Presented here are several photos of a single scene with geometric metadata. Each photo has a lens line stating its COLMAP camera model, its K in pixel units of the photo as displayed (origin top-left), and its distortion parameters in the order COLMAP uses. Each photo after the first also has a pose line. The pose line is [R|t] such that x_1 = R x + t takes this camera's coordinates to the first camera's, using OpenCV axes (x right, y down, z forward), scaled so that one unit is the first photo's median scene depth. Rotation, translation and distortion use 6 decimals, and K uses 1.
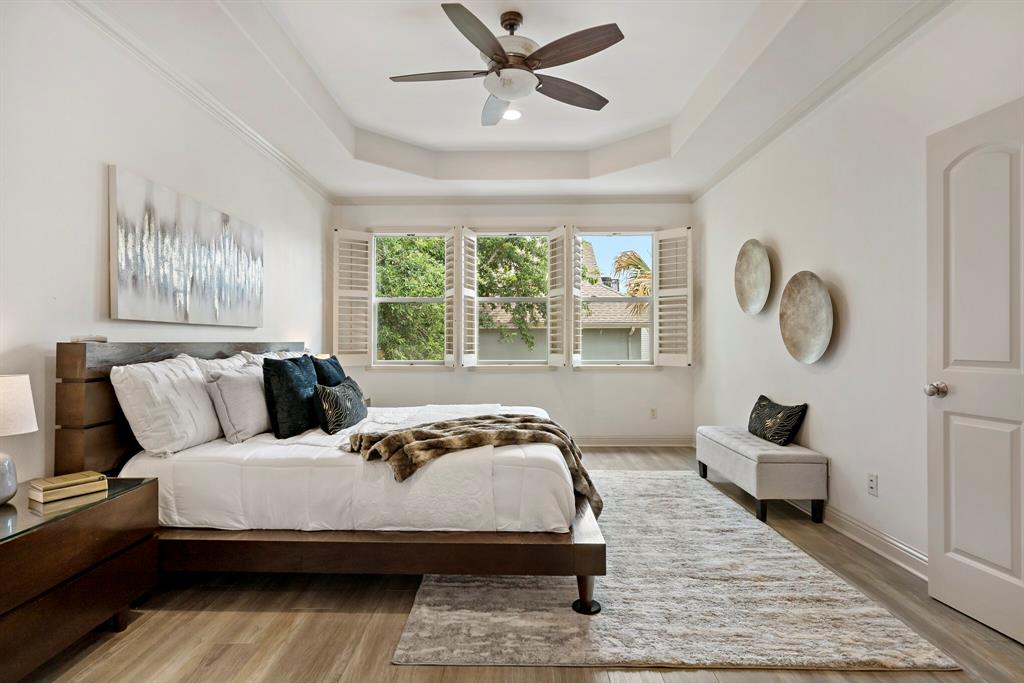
lens RADIAL K [[518.1, 0, 511.9], [0, 518.1, 340.7], [0, 0, 1]] dist [0.001847, 0.000908]
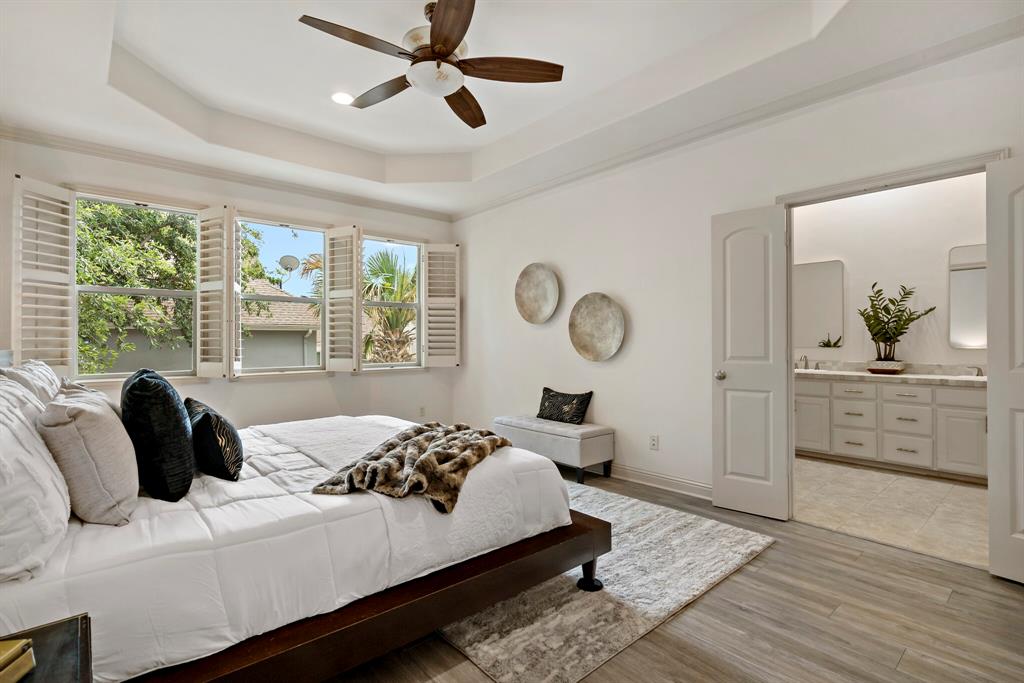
lens RADIAL K [[481.1, 0, 507.3], [0, 481.1, 340.3], [0, 0, 1]] dist [0.000900, 0.002034]
pose [[0.746542, 0.000271, 0.665338, -0.461667], [0.002526, 0.999992, -0.003242, -0.007547], [-0.665333, 0.004101, 0.746535, 0.231362]]
